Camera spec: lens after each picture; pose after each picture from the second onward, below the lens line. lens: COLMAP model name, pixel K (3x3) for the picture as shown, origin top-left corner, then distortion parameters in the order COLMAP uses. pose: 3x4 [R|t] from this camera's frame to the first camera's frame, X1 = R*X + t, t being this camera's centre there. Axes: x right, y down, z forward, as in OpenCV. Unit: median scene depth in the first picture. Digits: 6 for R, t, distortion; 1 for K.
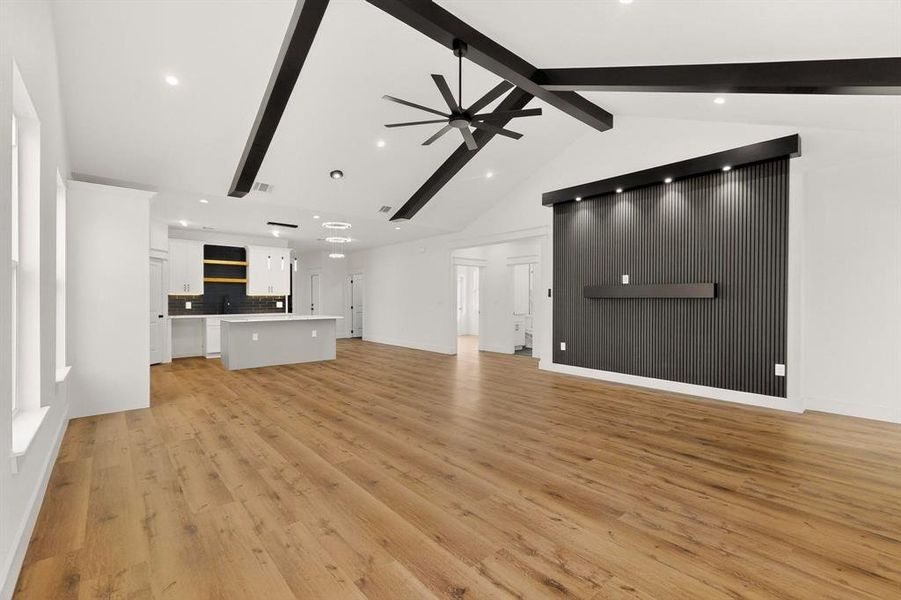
lens RADIAL K [[393.3, 0, 449.7], [0, 393.3, 299.6], [0, 0, 1]] dist [0.006520, -0.000689]
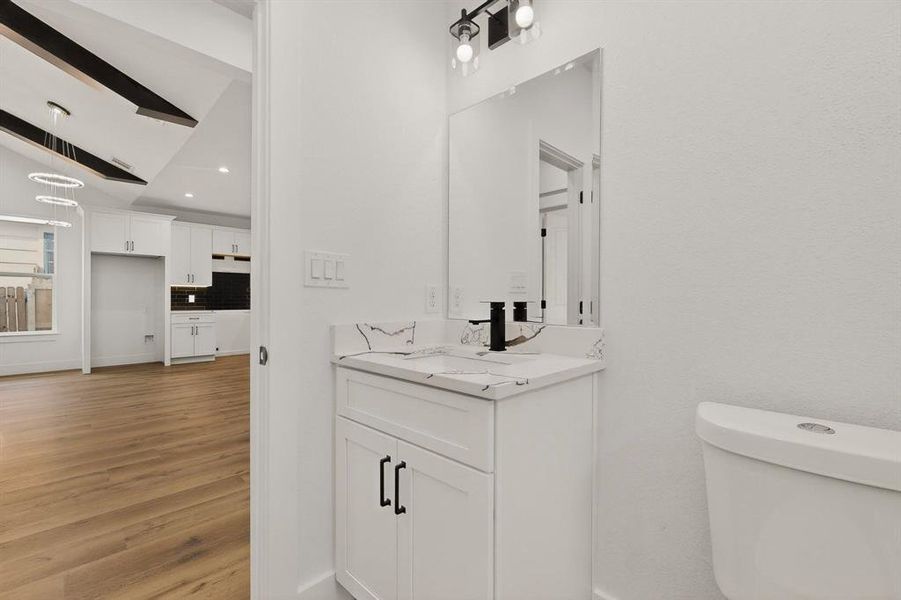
lens RADIAL K [[393.3, 0, 452.1], [0, 393.3, 300.0], [0, 0, 1]] dist [0.006520, -0.000689]
pose [[0.068136, -0.005021, -0.997663, 0.394027], [-0.002432, 0.999984, -0.005199, 0.025199], [0.997673, 0.002781, 0.068123, 1.401212]]
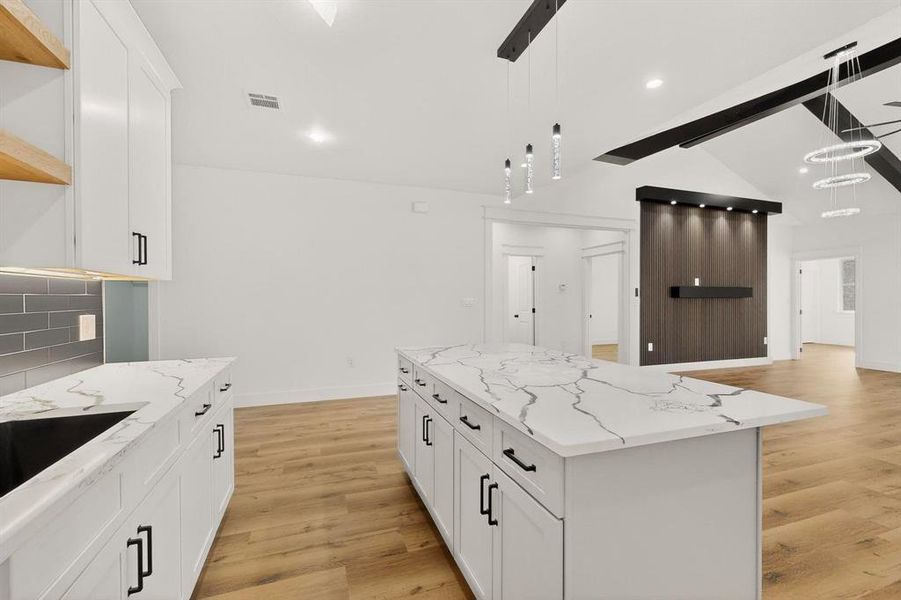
lens RADIAL K [[393.3, 0, 453.1], [0, 393.3, 306.0], [0, 0, 1]] dist [0.006520, -0.000689]
pose [[0.362629, -0.015005, 0.931813, -0.794846], [0.004612, 0.999887, 0.014306, 0.000531], [-0.931922, -0.000891, 0.362657, 1.080936]]
